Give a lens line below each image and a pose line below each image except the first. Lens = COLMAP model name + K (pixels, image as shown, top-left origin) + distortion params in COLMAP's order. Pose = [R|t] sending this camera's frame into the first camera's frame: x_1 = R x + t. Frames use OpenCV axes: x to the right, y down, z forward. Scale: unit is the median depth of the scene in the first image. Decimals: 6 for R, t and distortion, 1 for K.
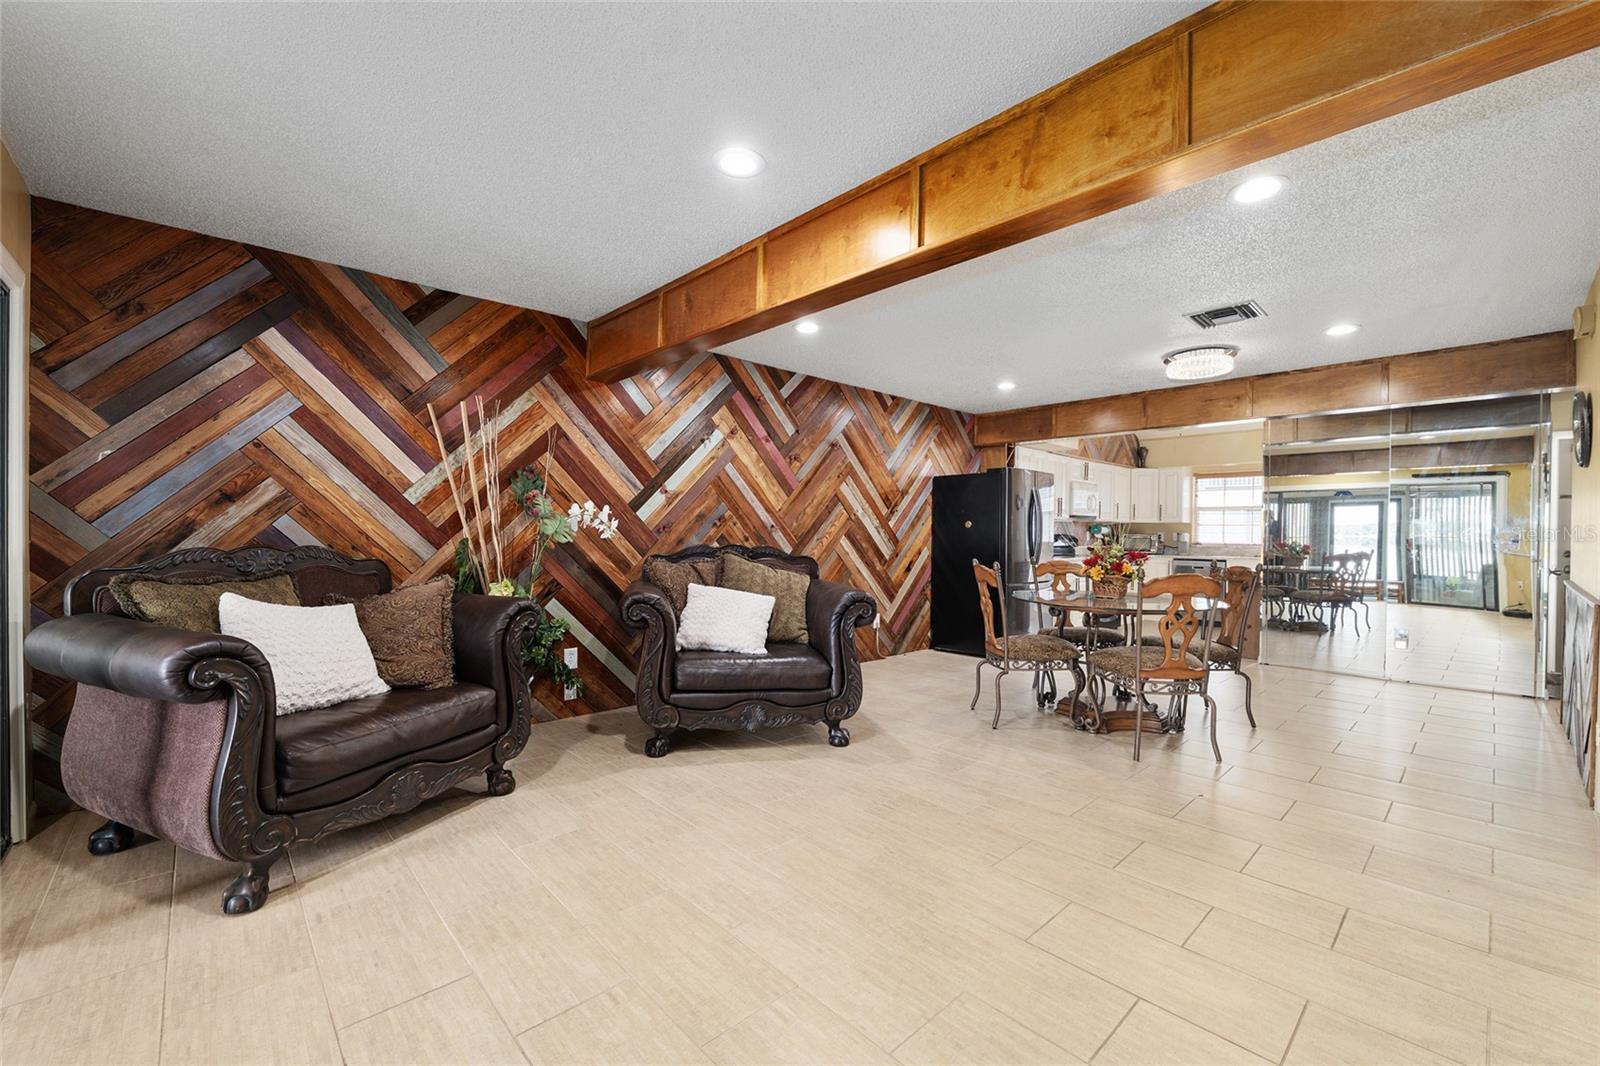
lens RADIAL K [[648.7, 0, 794.6], [0, 648.7, 540.3], [0, 0, 1]] dist [-0.014897, 0.000258]
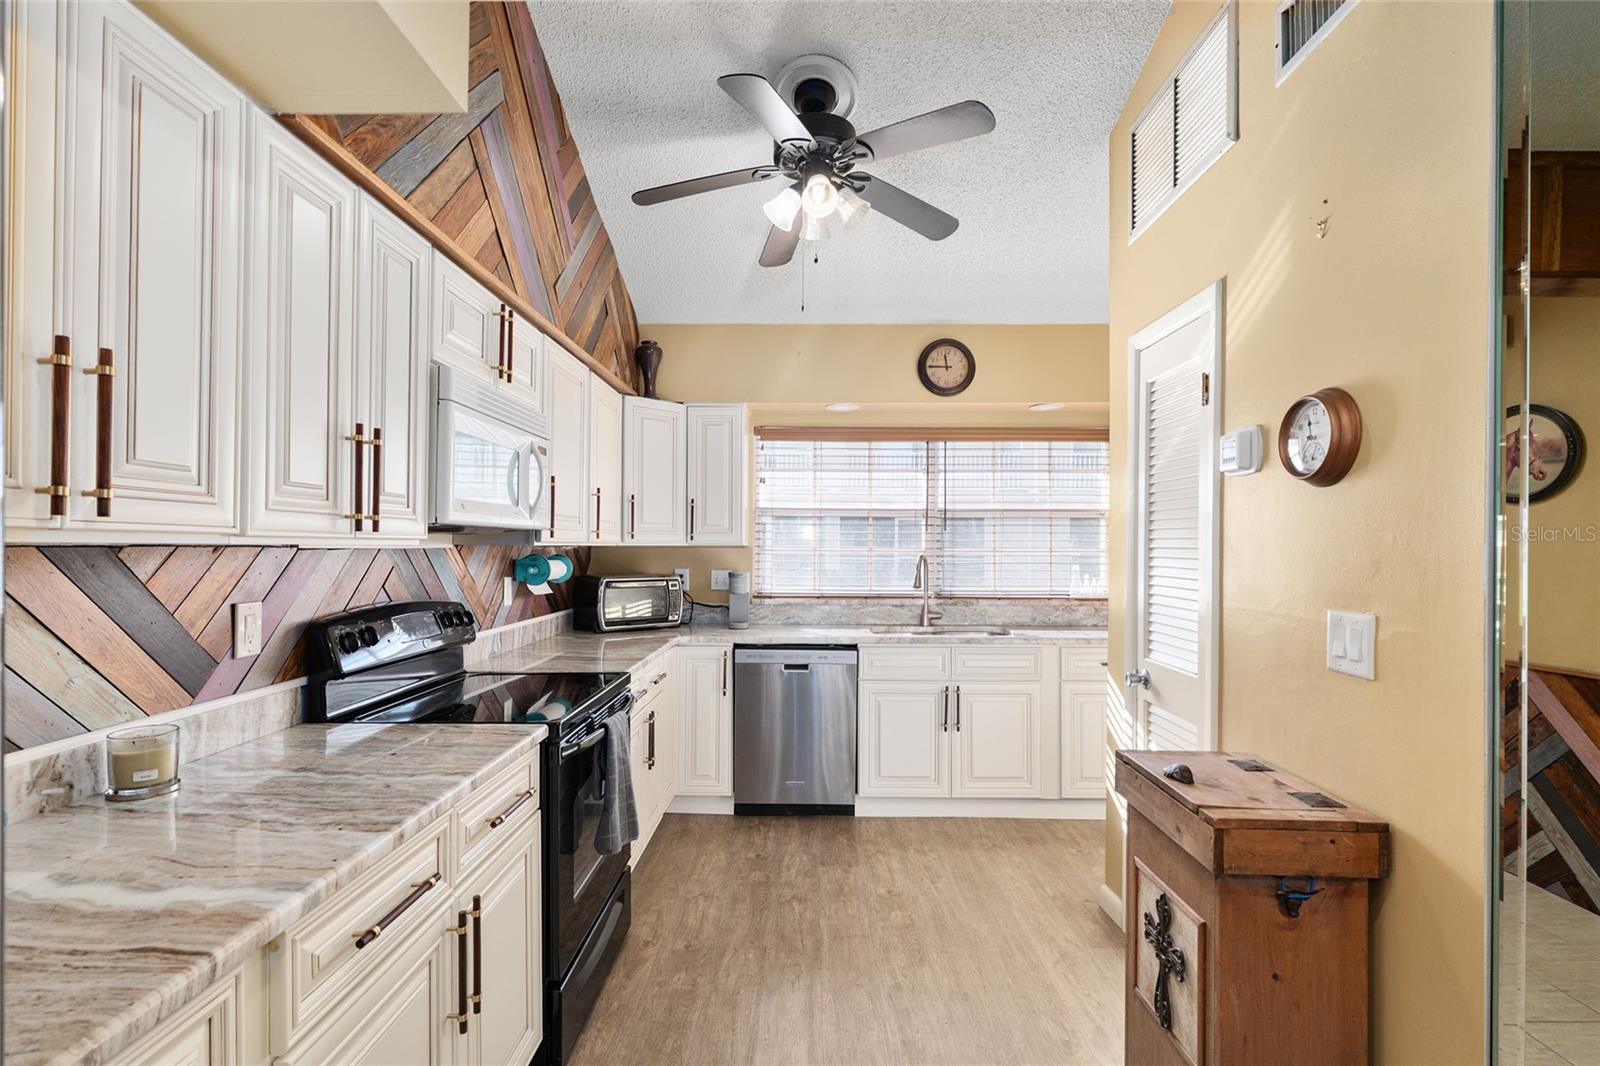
lens RADIAL K [[750.6, 0, 799.4], [0, 750.6, 540.0], [0, 0, 1]] dist [0.000529, 0.000007]
pose [[0.686615, -0.000808, 0.727021, 0.291537], [0.010763, 0.999901, -0.009054, -0.026396], [-0.726942, 0.014042, 0.686555, 0.658483]]
